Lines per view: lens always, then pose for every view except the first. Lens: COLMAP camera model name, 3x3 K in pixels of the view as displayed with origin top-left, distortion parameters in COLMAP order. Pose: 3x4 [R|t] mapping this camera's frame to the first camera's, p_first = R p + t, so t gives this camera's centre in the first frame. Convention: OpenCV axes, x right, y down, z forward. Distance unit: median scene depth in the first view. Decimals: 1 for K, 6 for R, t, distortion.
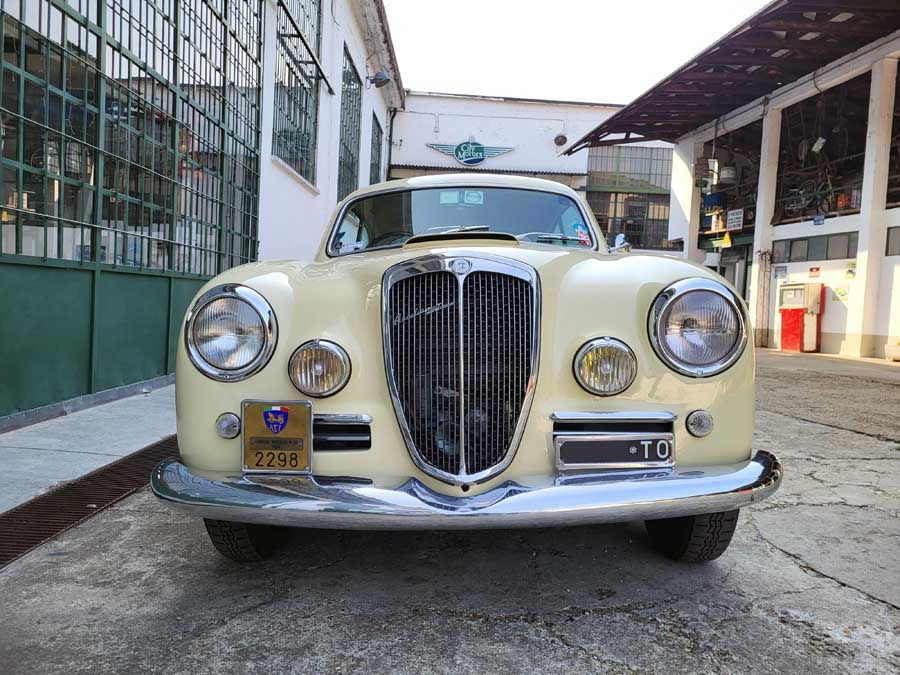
lens RADIAL K [[682.6, 0, 446.5], [0, 682.6, 334.7], [0, 0, 1]] dist [0.048391, -0.038034]
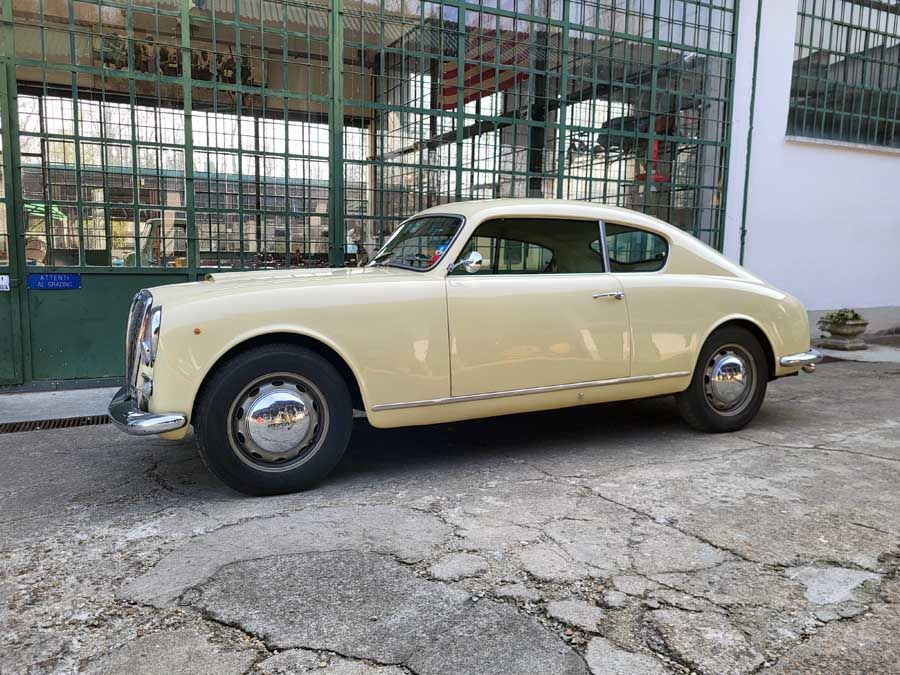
lens RADIAL K [[684.0, 0, 450.0], [0, 684.0, 337.5], [0, 0, 1]] dist [0.046332, -0.037119]
pose [[0.455510, 0.072866, -0.887244, 1.774087], [-0.039762, 0.997315, 0.061492, -0.108738], [0.889342, 0.007268, 0.457184, 0.679972]]
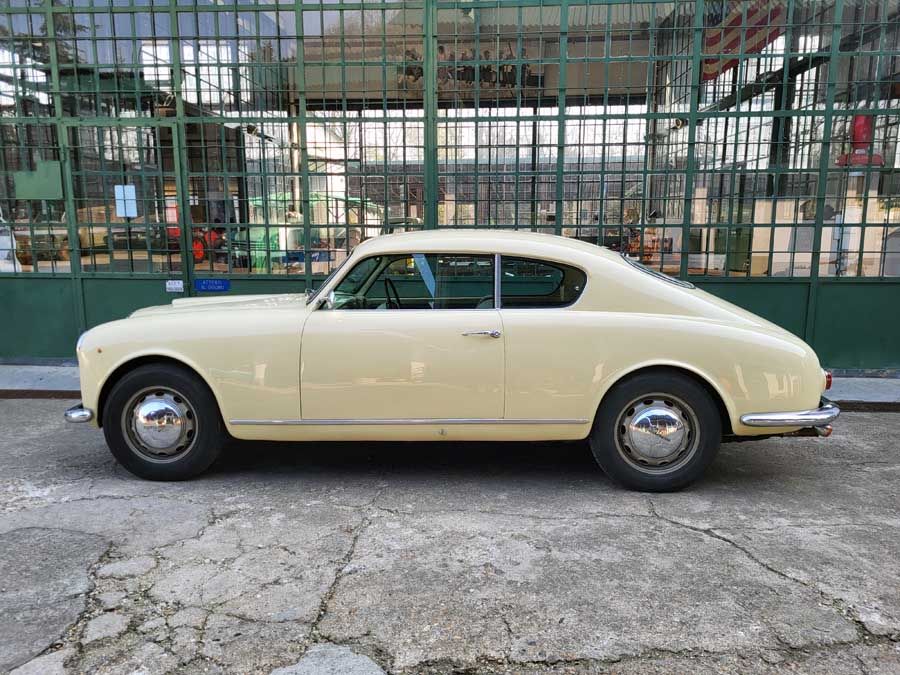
lens RADIAL K [[679.5, 0, 451.4], [0, 679.5, 333.4], [0, 0, 1]] dist [0.055655, -0.045213]
pose [[-0.046265, 0.119488, -0.991757, 2.086704], [-0.051382, 0.991221, 0.121820, -0.327523], [0.997607, 0.056595, -0.039720, 1.831050]]
